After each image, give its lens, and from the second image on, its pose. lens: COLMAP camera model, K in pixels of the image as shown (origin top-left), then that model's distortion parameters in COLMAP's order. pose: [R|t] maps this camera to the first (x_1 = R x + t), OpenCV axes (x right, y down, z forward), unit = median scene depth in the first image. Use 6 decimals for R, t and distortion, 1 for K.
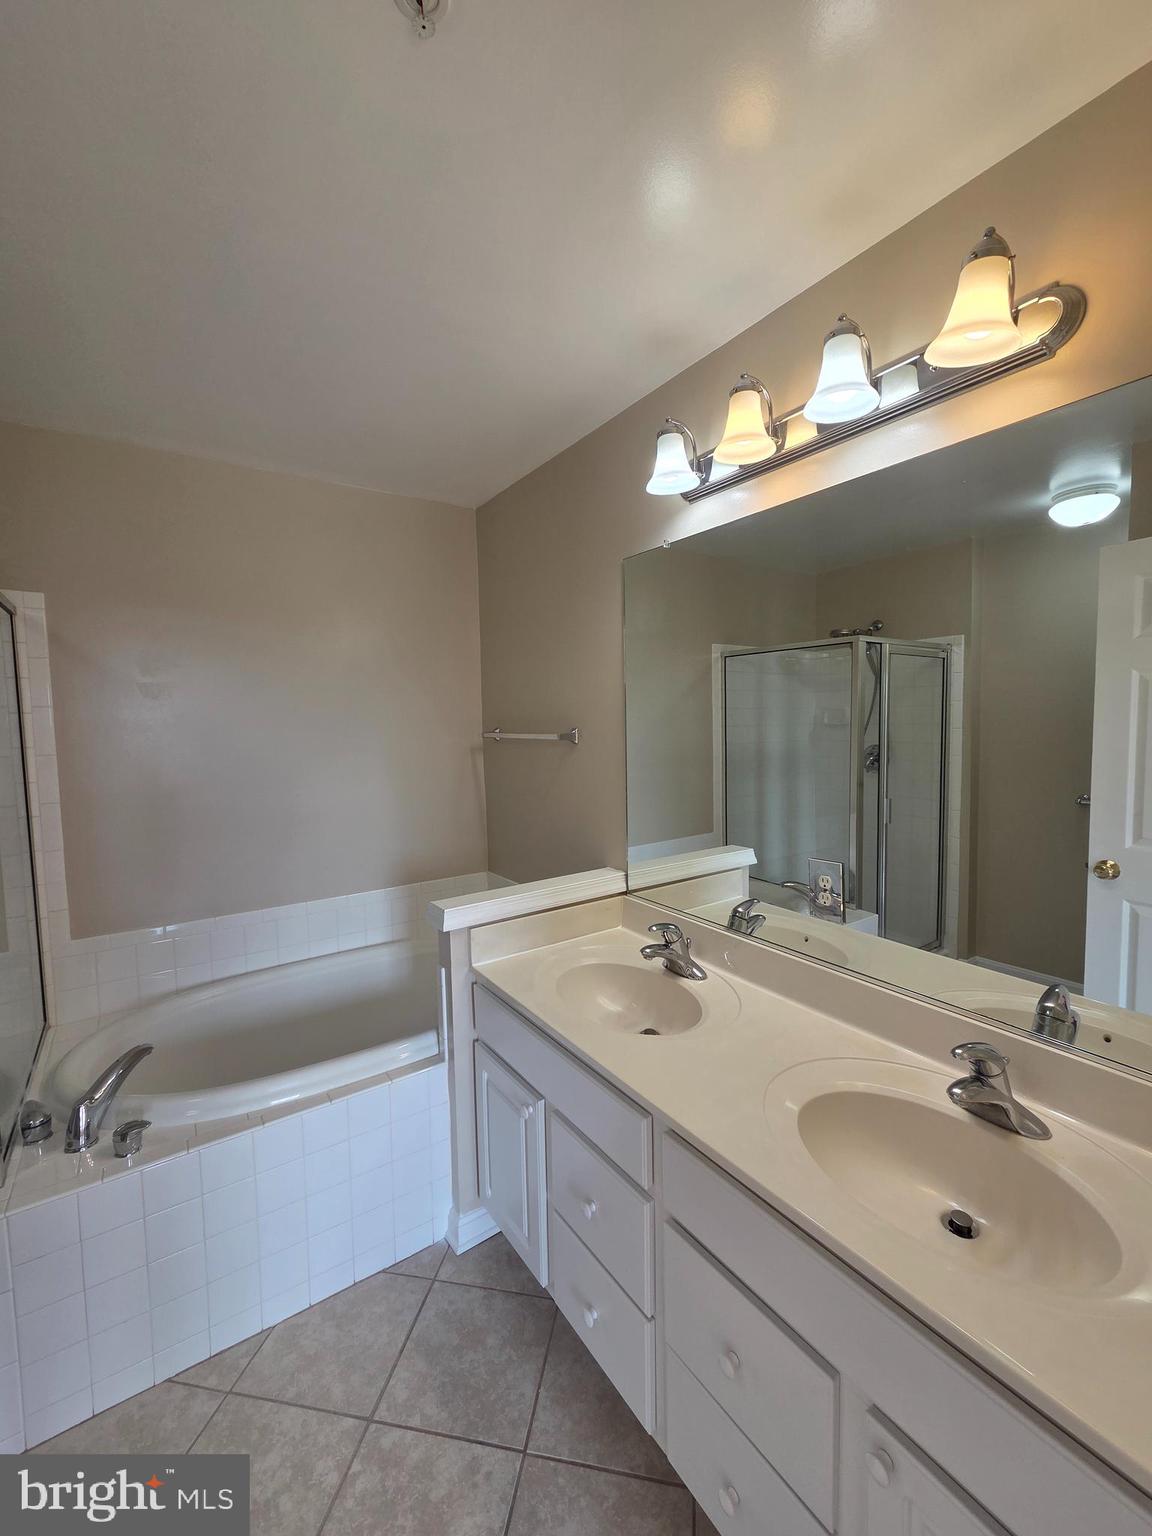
lens RADIAL K [[624.2, 0, 572.6], [0, 624.2, 759.7], [0, 0, 1]] dist [0.002262, 0.000675]
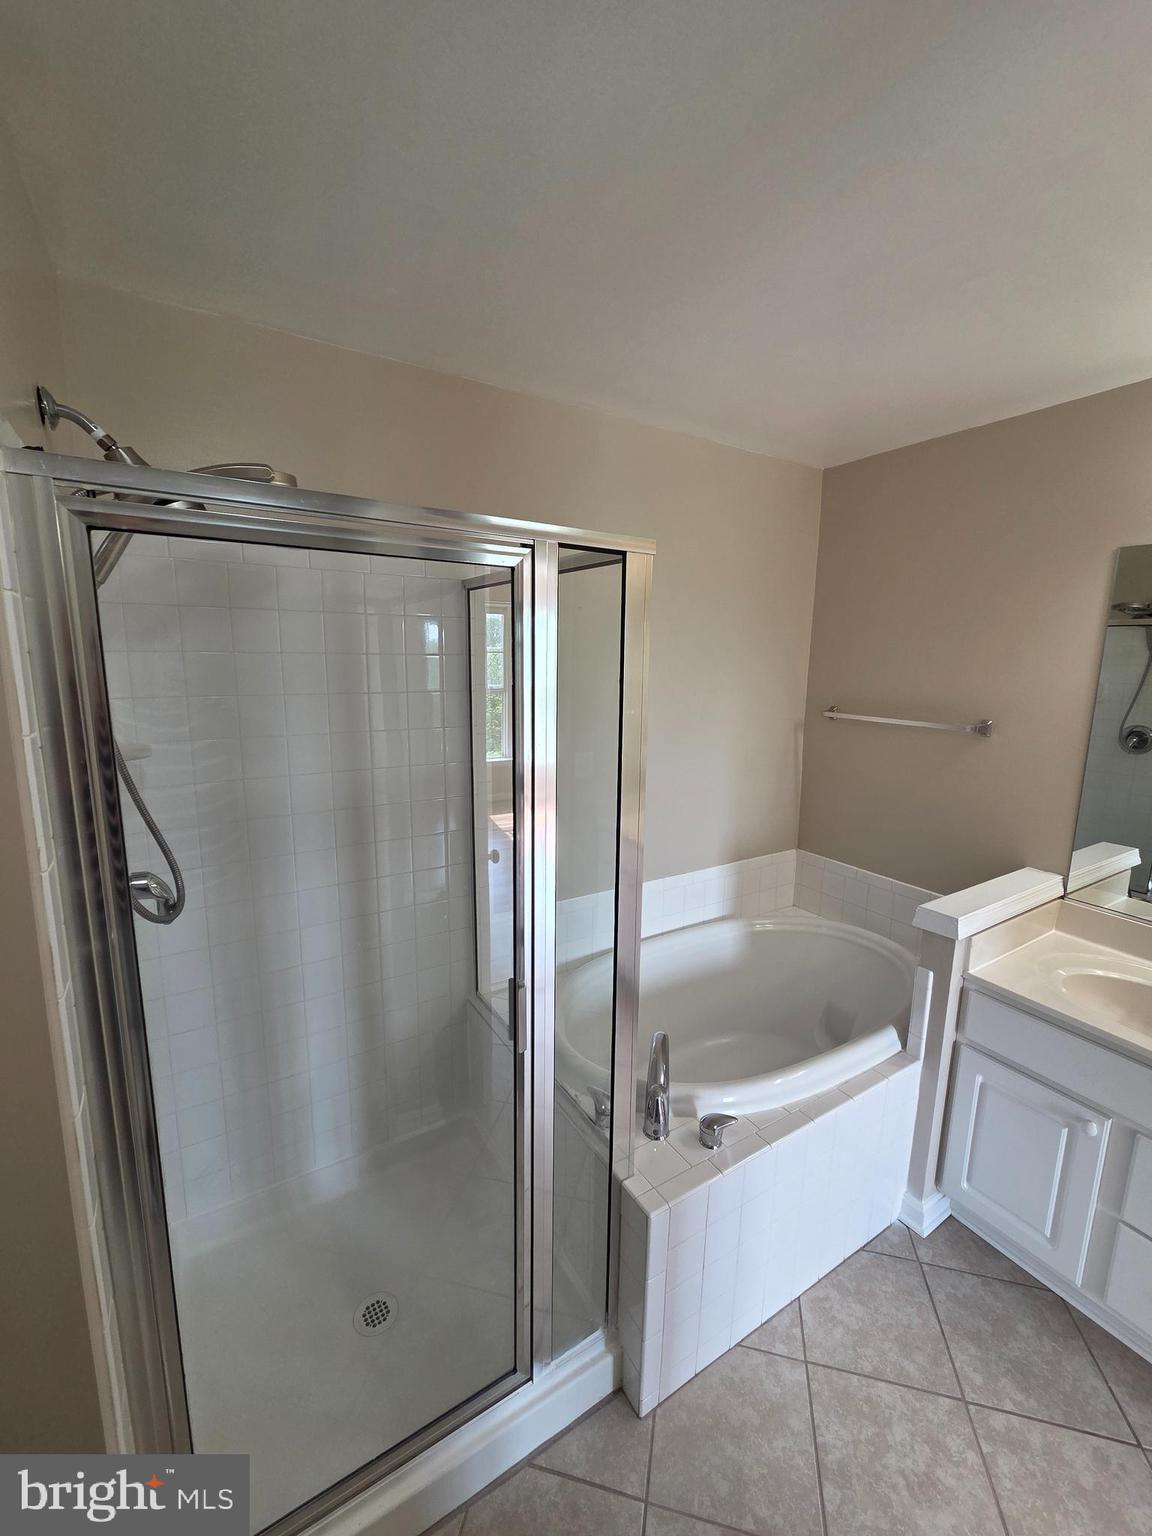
lens RADIAL K [[624.2, 0, 579.9], [0, 624.2, 765.7], [0, 0, 1]] dist [0.002262, 0.000675]
pose [[0.998616, 0.043082, -0.030161, -0.757375], [-0.039528, 0.993160, 0.109868, -0.077950], [0.034688, -0.108524, 0.993488, 0.032916]]
